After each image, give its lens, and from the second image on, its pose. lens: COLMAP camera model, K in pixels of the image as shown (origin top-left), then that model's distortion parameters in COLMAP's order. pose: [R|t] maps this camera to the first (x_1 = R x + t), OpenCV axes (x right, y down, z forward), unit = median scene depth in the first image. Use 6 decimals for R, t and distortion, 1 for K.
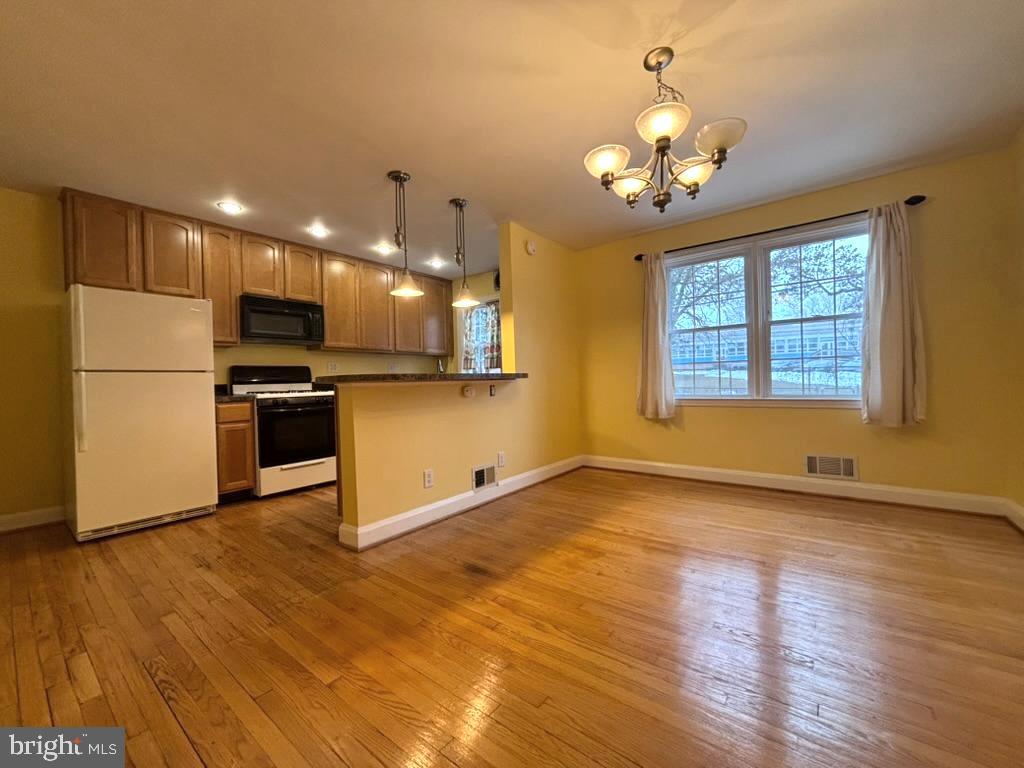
lens RADIAL K [[413.0, 0, 510.3], [0, 413.0, 382.6], [0, 0, 1]] dist [0.000933, -0.000139]
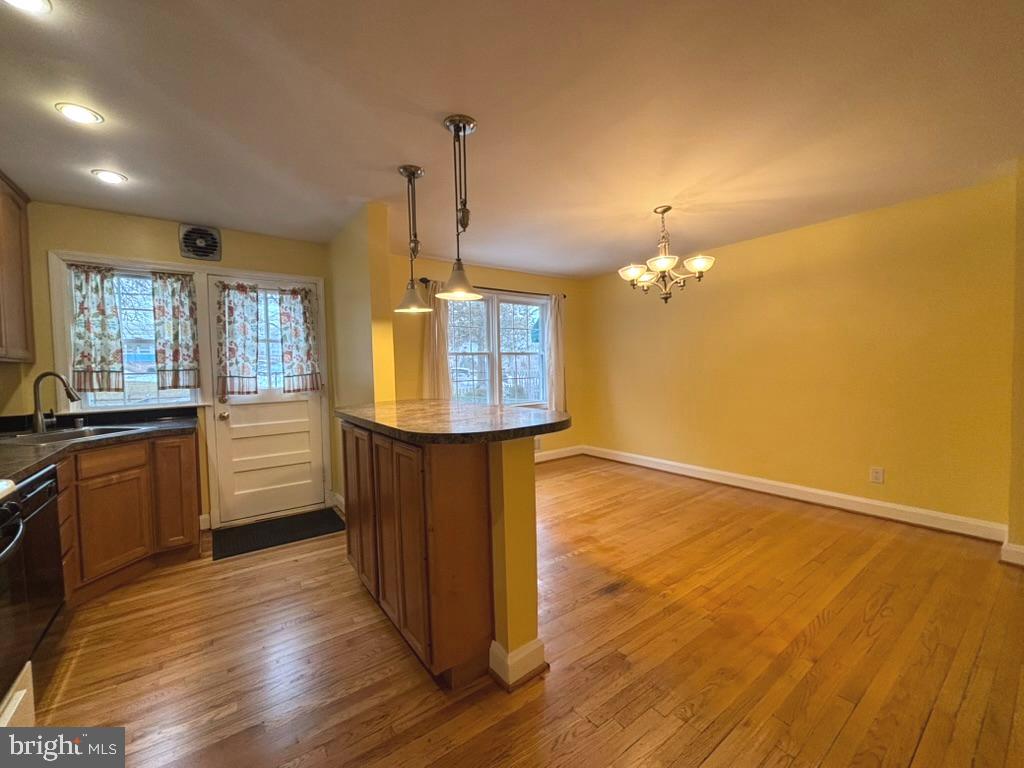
lens RADIAL K [[413.0, 0, 510.3], [0, 413.0, 382.6], [0, 0, 1]] dist [0.000933, -0.000139]
pose [[0.275763, -0.019306, 0.961032, -0.740055], [0.020930, 0.999682, 0.014077, -0.063716], [-0.960998, 0.016232, 0.276079, 0.596686]]
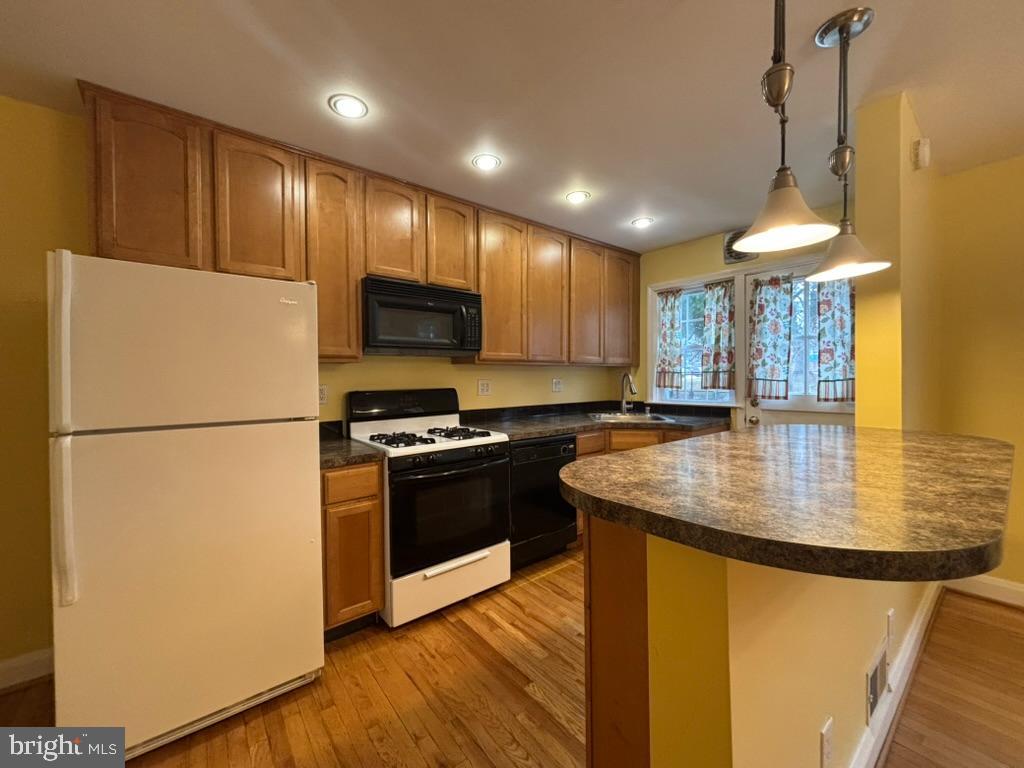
lens RADIAL K [[417.6, 0, 512.0], [0, 417.6, 384.0], [0, 0, 1]] dist [0.000552, -0.000408]
pose [[0.975841, 0.018445, -0.217700, -0.325526], [-0.014852, 0.999725, 0.018130, -0.075734], [0.217974, -0.014458, 0.975847, 0.480123]]
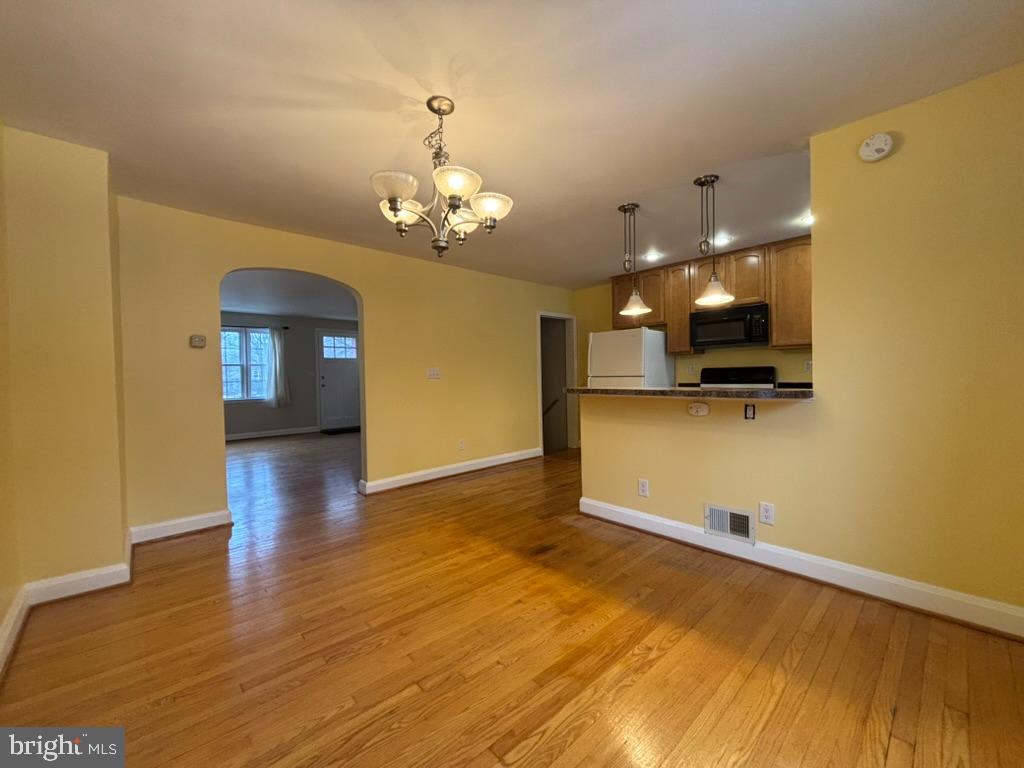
lens RADIAL K [[417.6, 0, 512.0], [0, 417.6, 384.0], [0, 0, 1]] dist [0.000552, -0.000408]
pose [[-0.153529, 0.048210, -0.986967, 0.727484], [0.013605, 0.998818, 0.046672, -0.067613], [0.988050, -0.006262, -0.154003, 0.695831]]
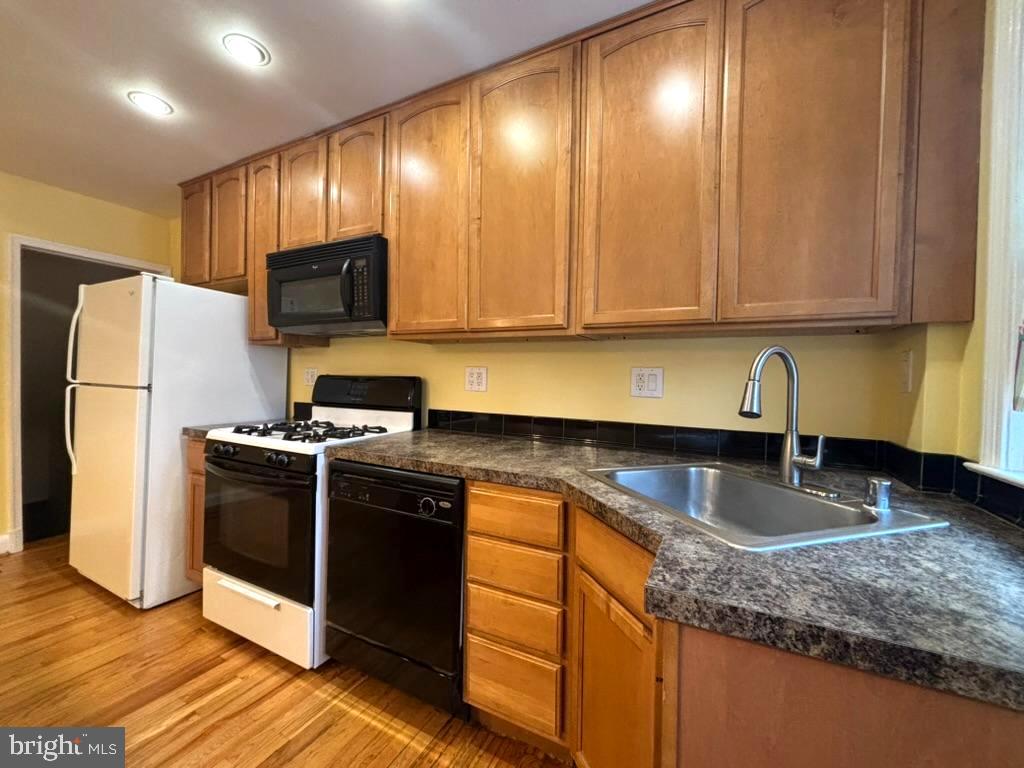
lens RADIAL K [[413.0, 0, 510.3], [0, 413.0, 382.6], [0, 0, 1]] dist [0.000933, -0.000139]
pose [[0.185234, 0.035340, -0.982059, -0.002199], [-0.037379, 0.998883, 0.028895, -0.064321], [0.981983, 0.031356, 0.186348, 1.297833]]
